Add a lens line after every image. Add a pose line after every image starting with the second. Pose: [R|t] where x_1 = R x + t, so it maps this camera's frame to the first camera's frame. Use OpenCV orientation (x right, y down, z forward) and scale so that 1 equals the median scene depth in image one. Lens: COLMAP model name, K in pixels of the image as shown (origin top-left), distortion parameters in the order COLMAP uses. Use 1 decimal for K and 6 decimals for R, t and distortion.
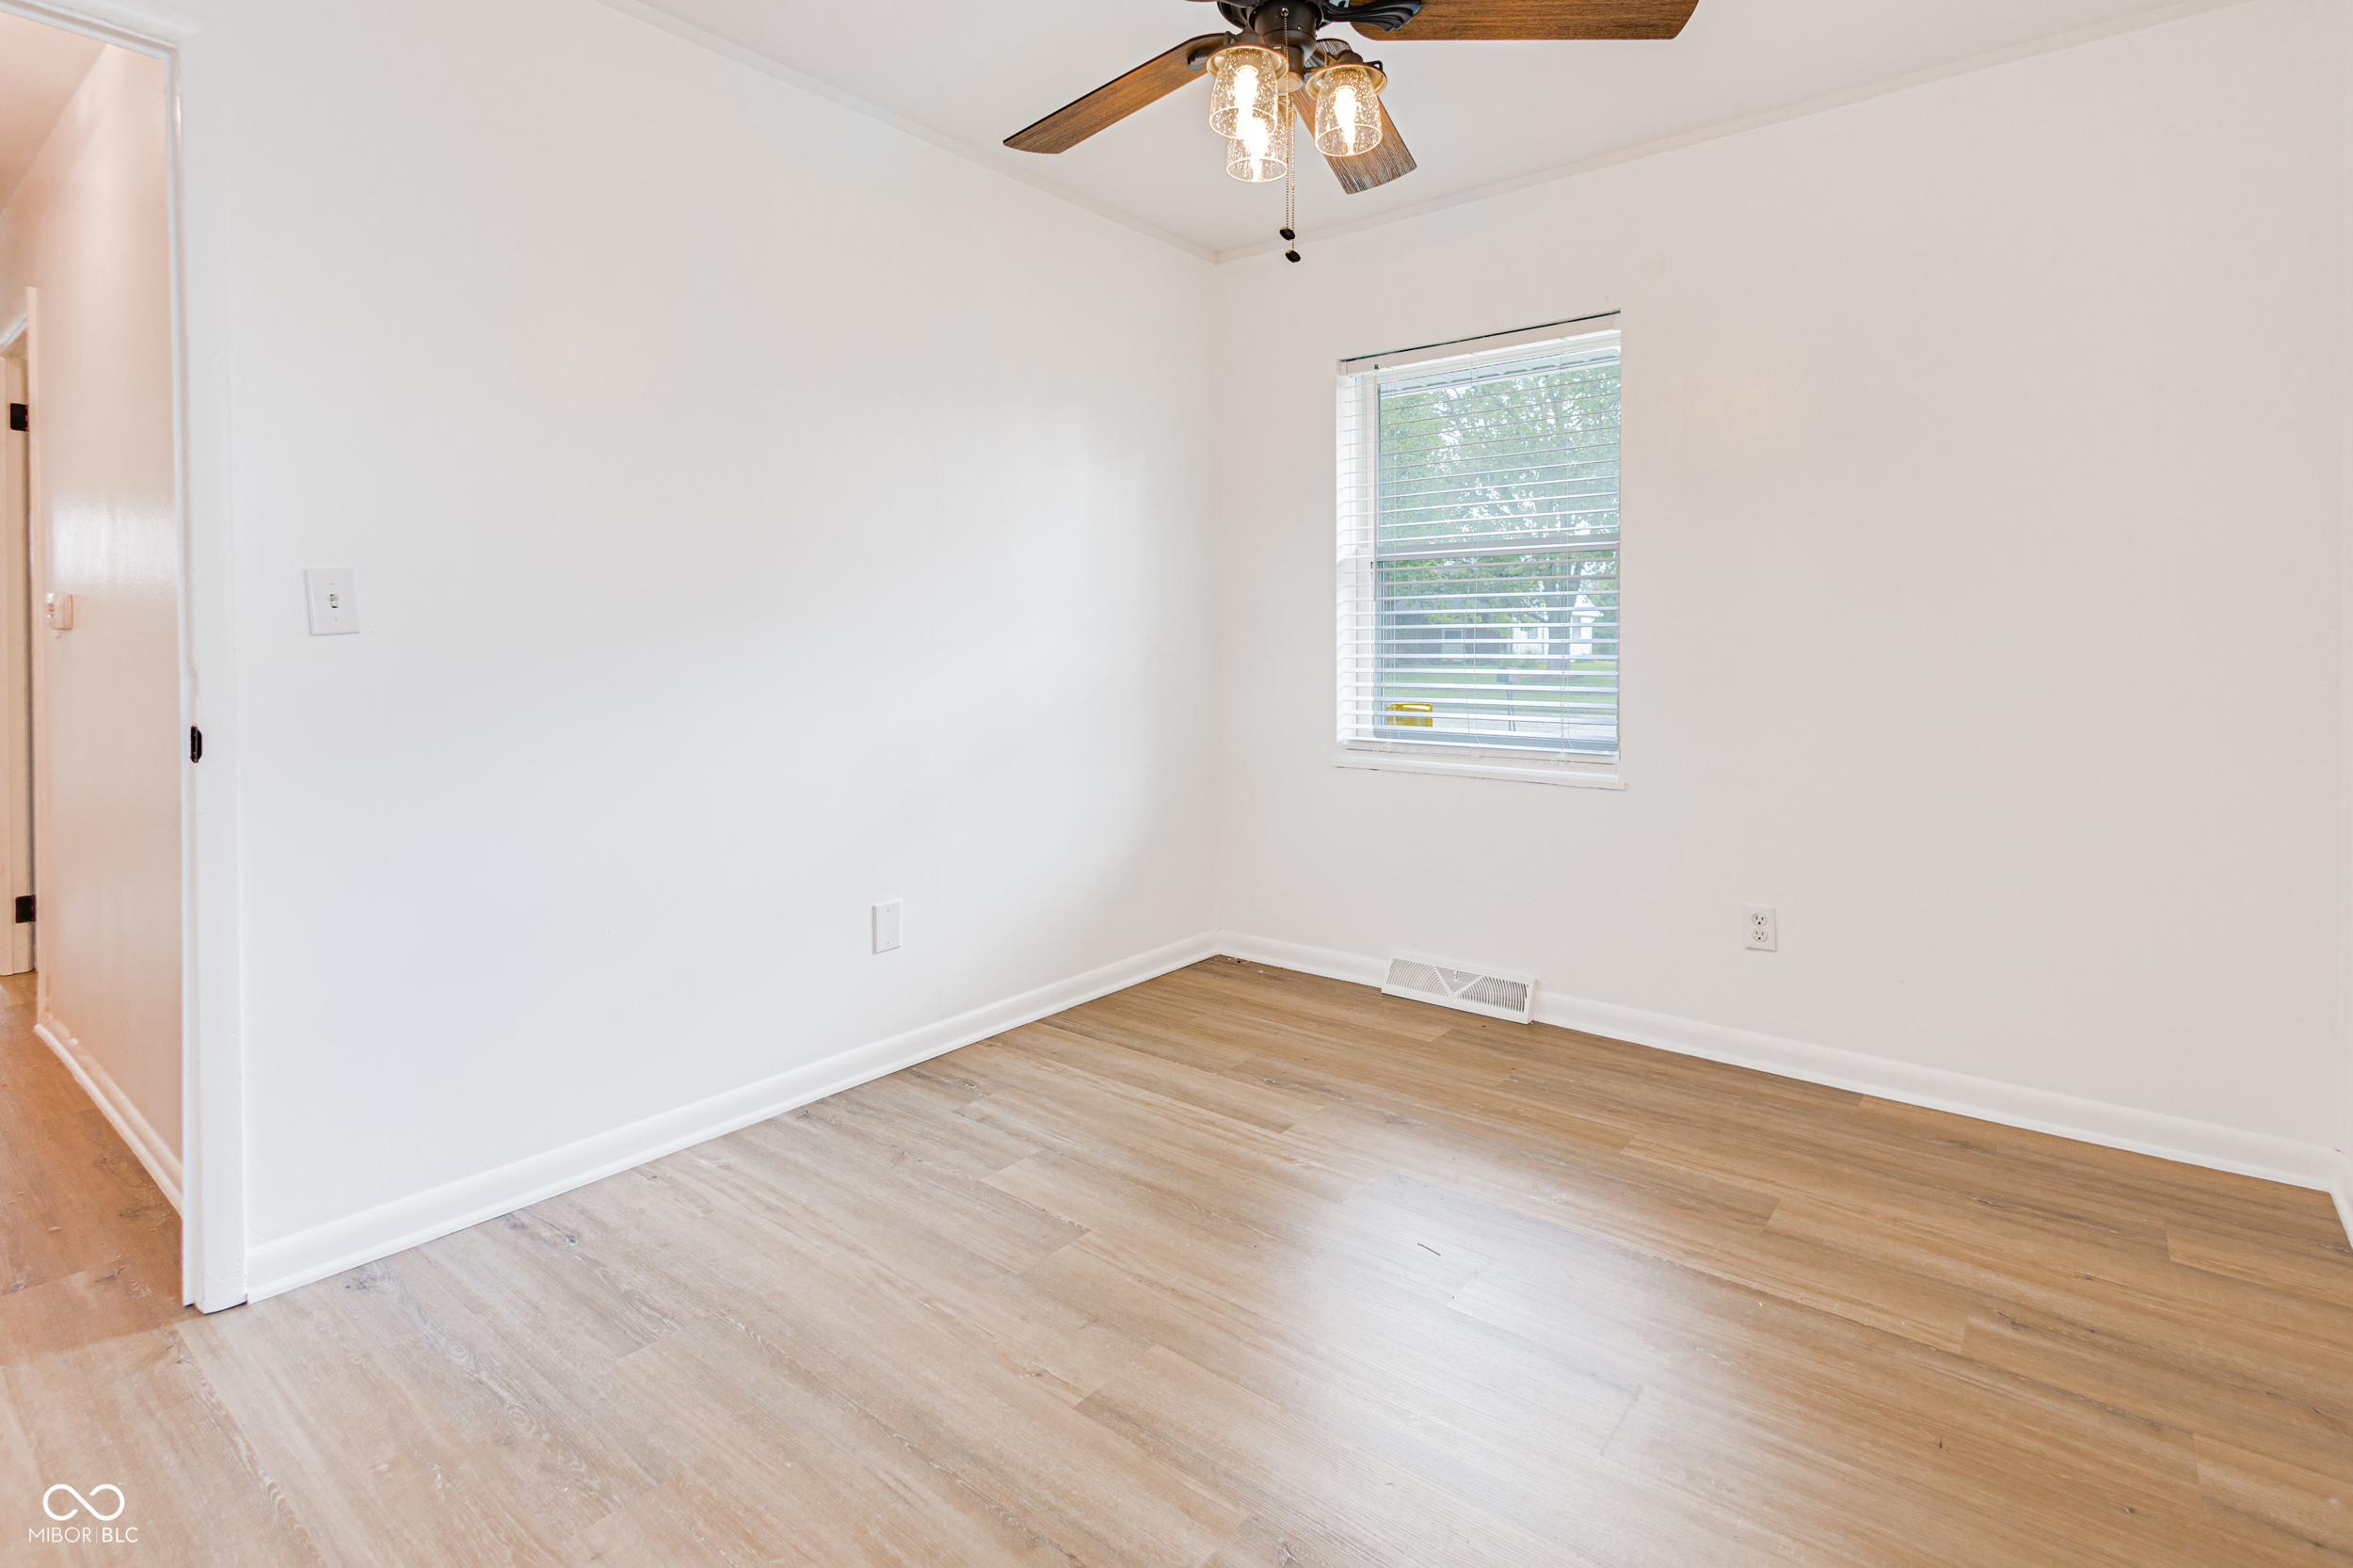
lens RADIAL K [[1114.3, 0, 1174.9], [0, 1114.3, 757.7], [0, 0, 1]] dist [0.001120, -0.000451]
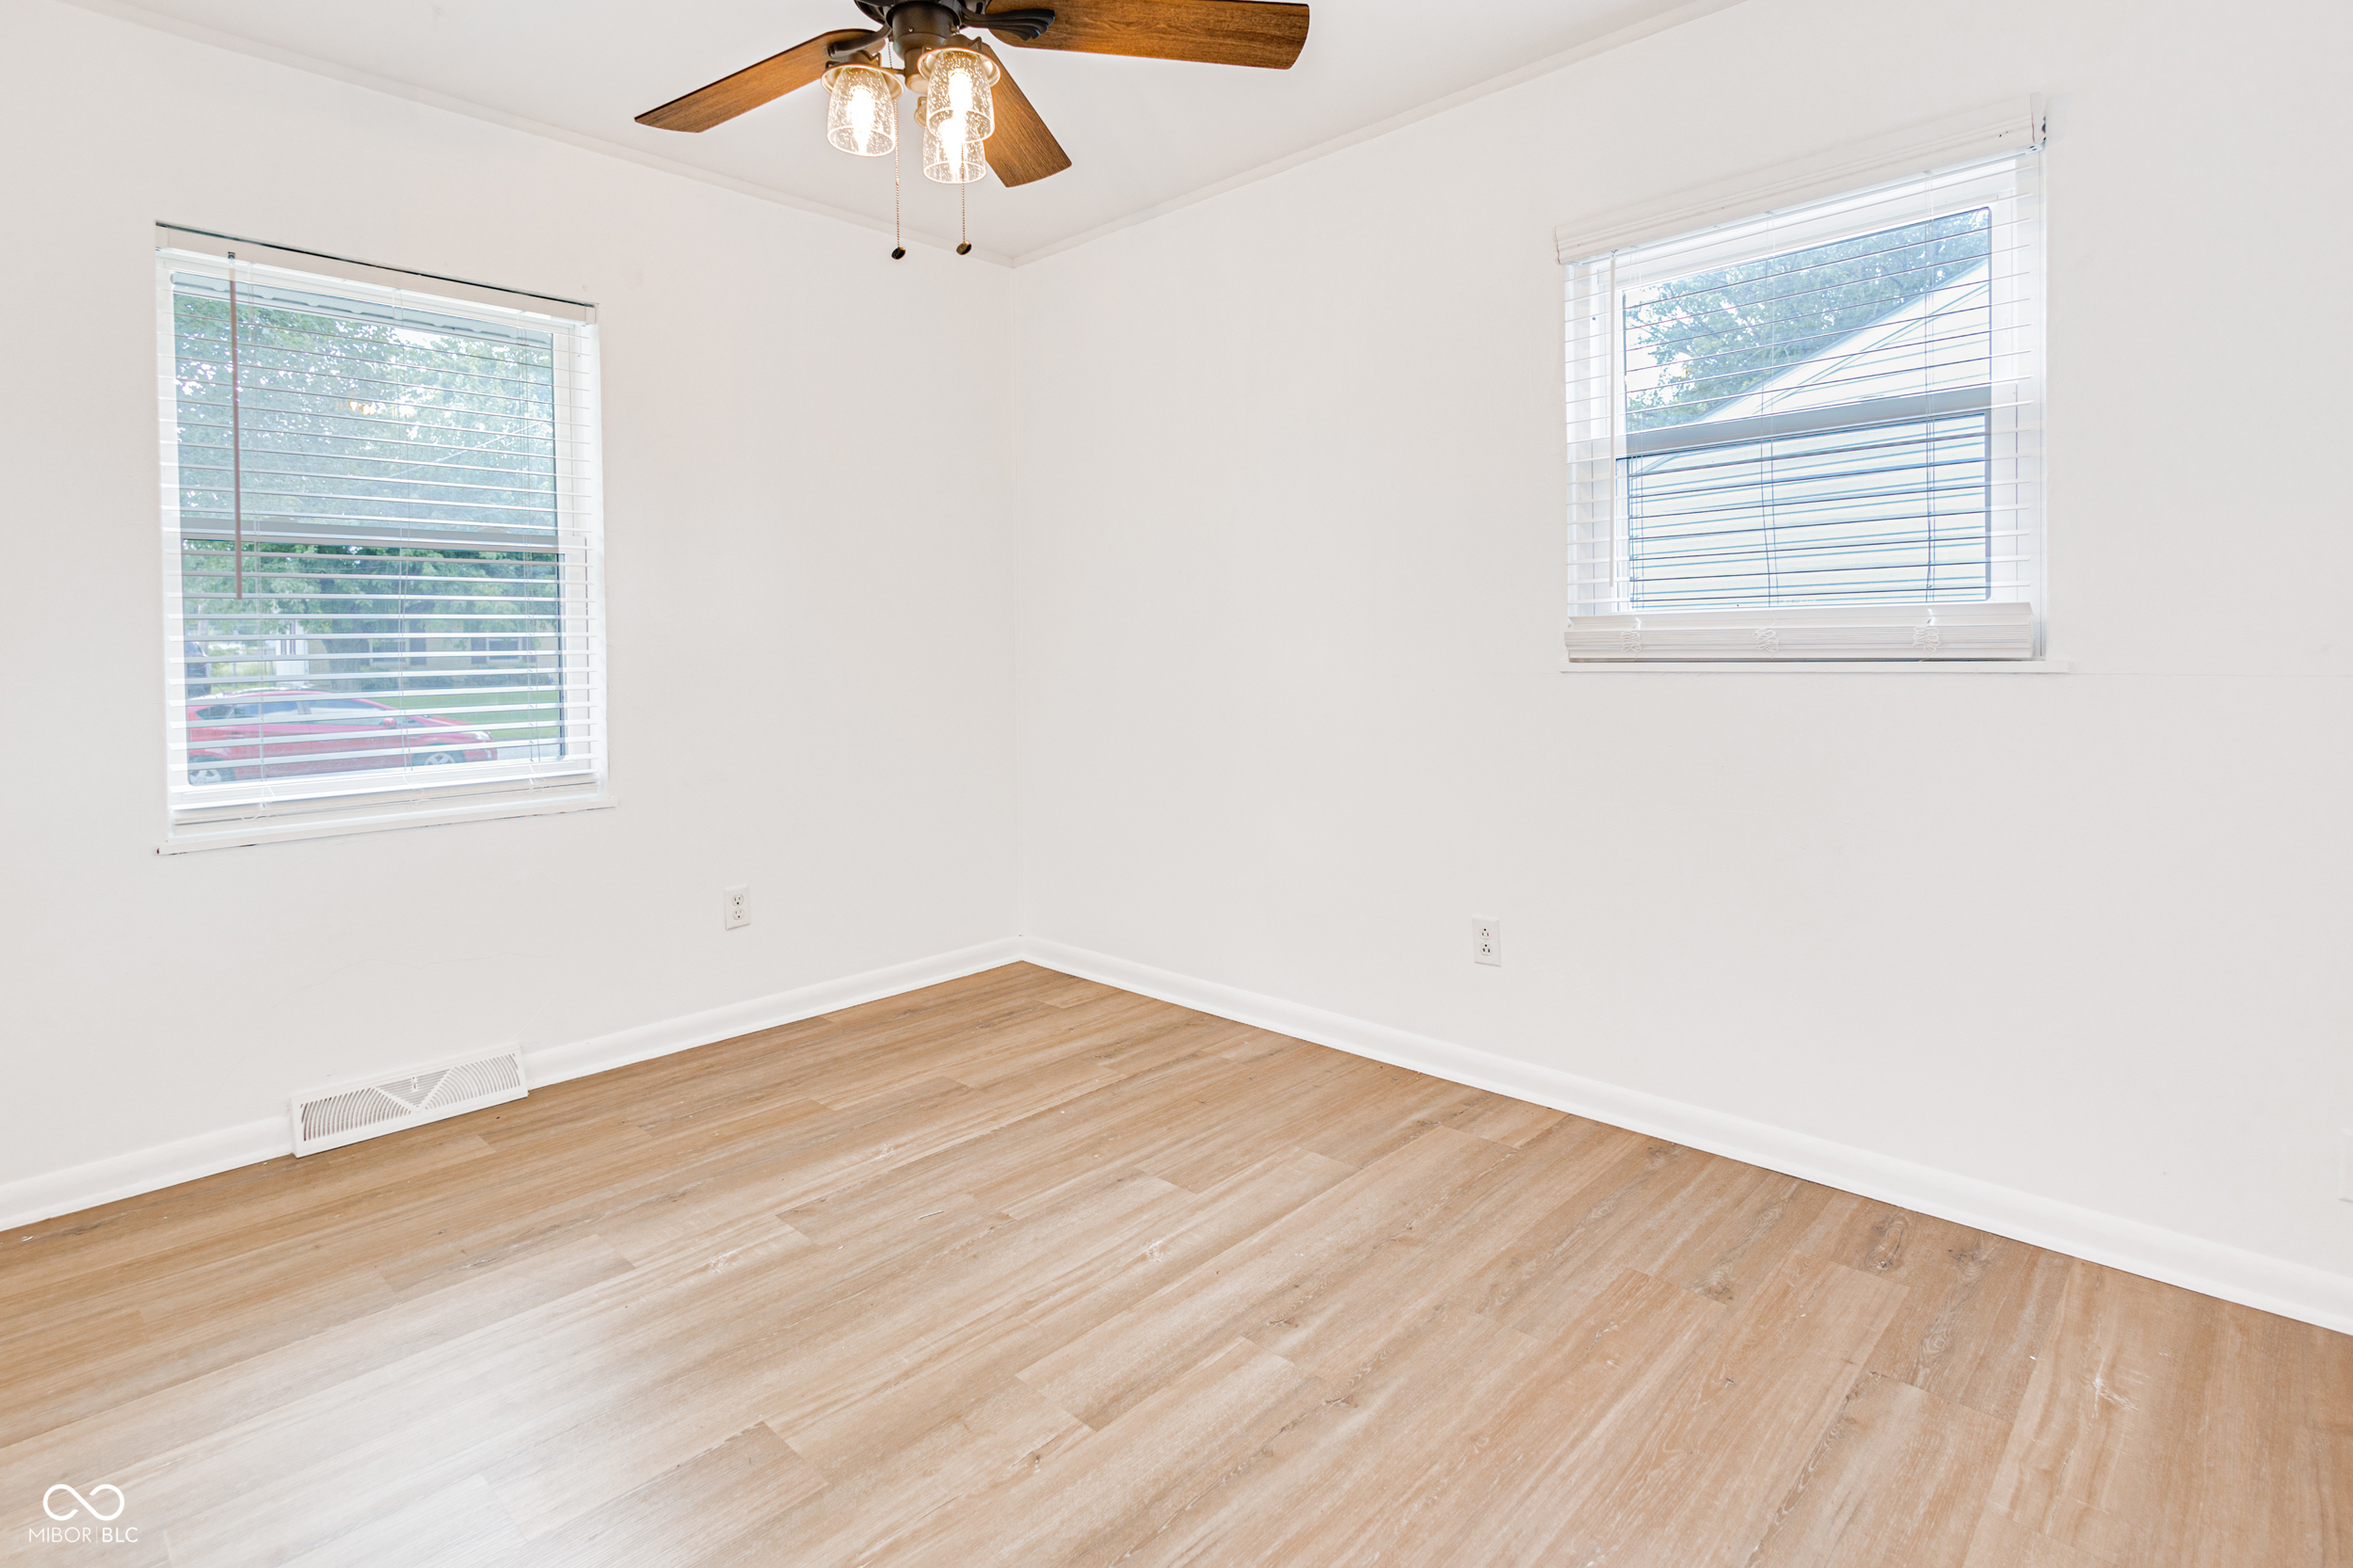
lens RADIAL K [[1190.9, 0, 1168.0], [0, 1190.9, 791.2], [0, 0, 1]] dist [0.006063, 0.000183]
pose [[0.085129, -0.126848, 0.988262, -0.709518], [0.119923, 0.985957, 0.116222, -0.057494], [-0.989127, 0.108622, 0.099145, 0.522634]]
